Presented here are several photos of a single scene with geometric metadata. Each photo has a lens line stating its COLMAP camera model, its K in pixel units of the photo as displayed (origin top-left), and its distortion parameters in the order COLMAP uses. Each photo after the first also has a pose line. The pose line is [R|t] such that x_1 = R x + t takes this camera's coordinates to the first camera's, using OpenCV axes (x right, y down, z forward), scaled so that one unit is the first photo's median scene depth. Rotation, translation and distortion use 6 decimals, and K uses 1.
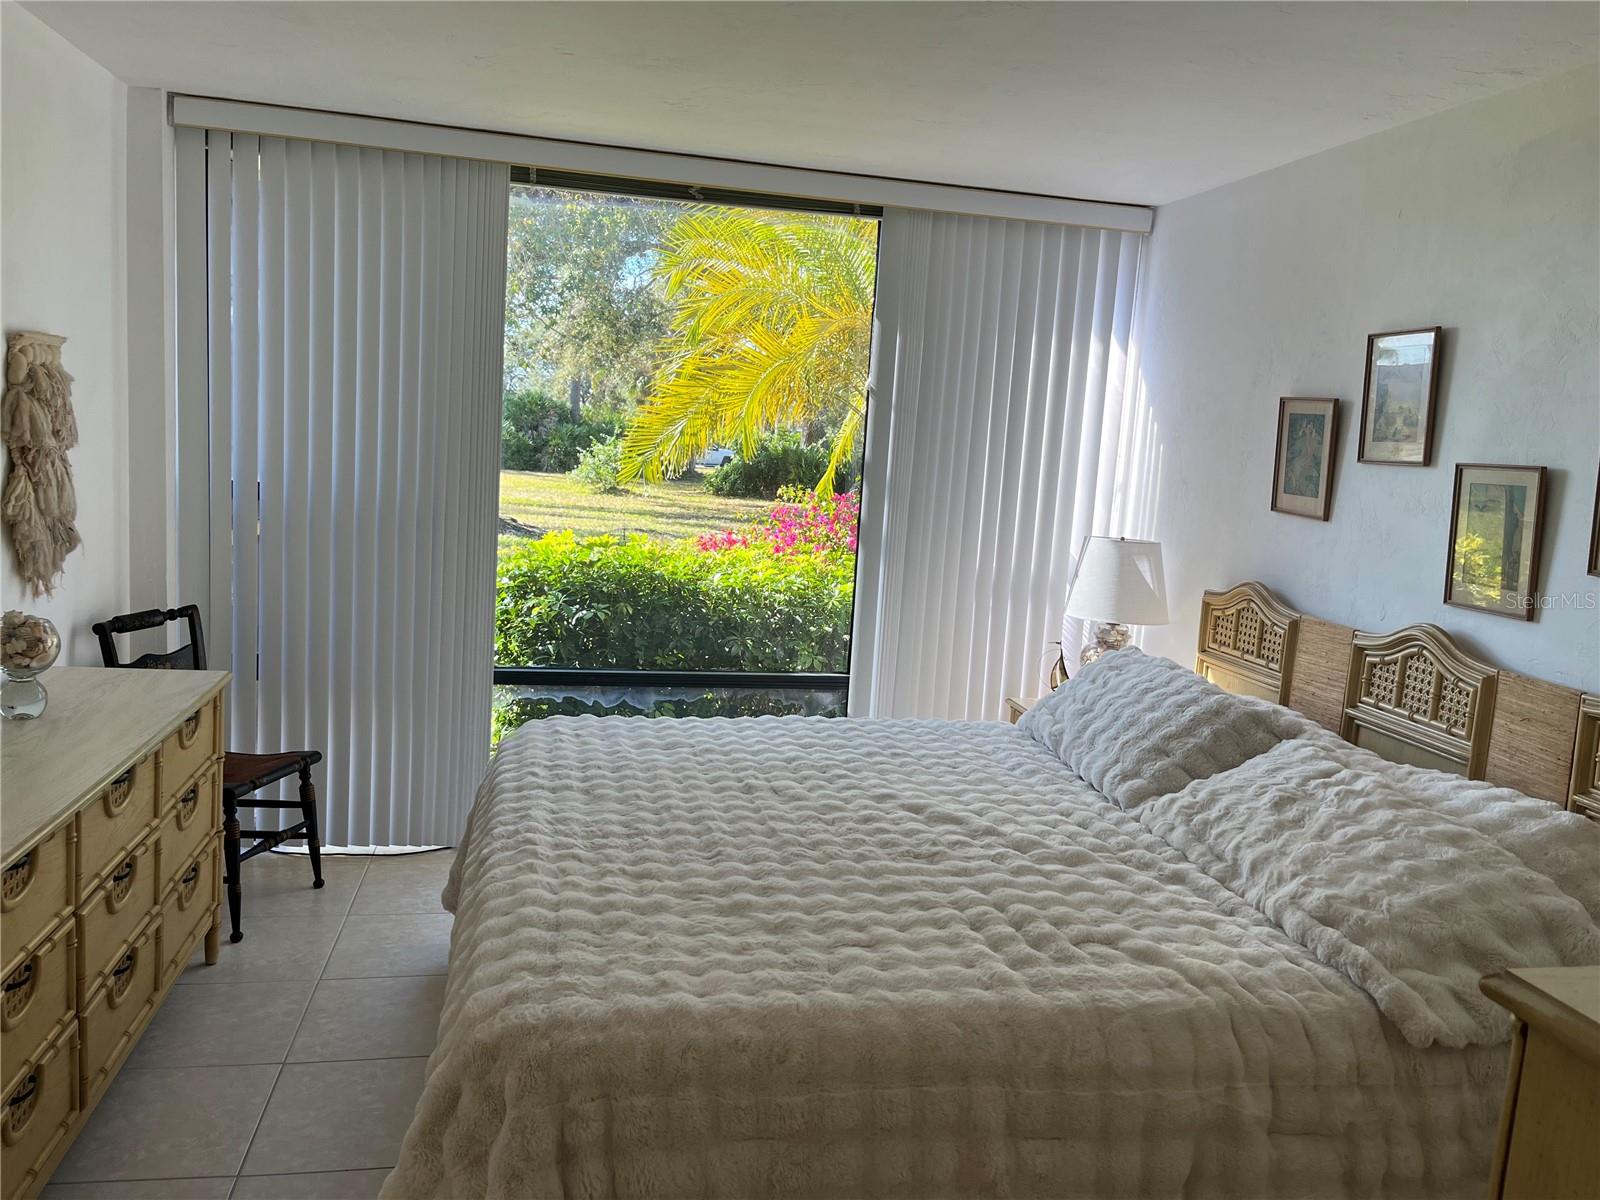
lens RADIAL K [[1229.1, 0, 799.4], [0, 1229.1, 578.7], [0, 0, 1]] dist [0.057105, -0.105940]
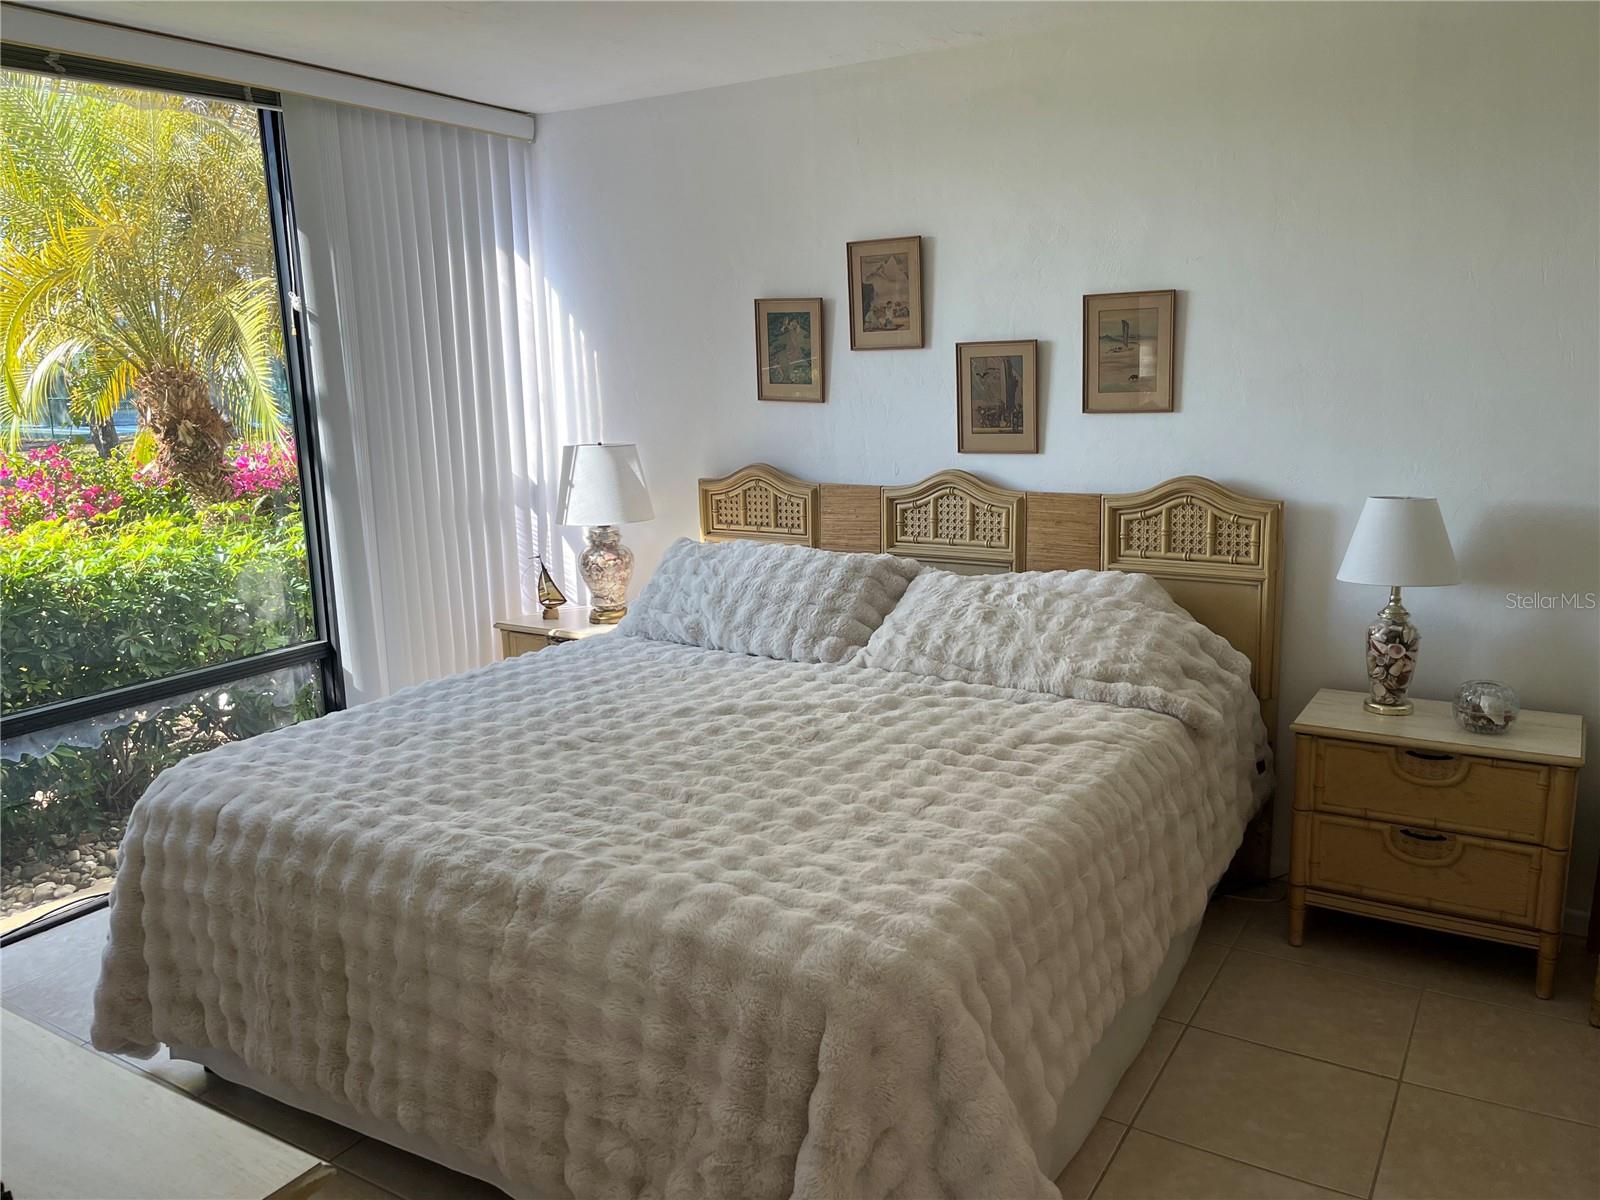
lens RADIAL K [[1220.8, 0, 810.3], [0, 1220.8, 608.9], [0, 0, 1]] dist [0.073504, -0.097768]
pose [[0.682764, -0.223910, 0.695484, -0.555713], [0.155760, 0.974609, 0.160863, -0.054103], [-0.713843, -0.001503, 0.700304, 0.215082]]
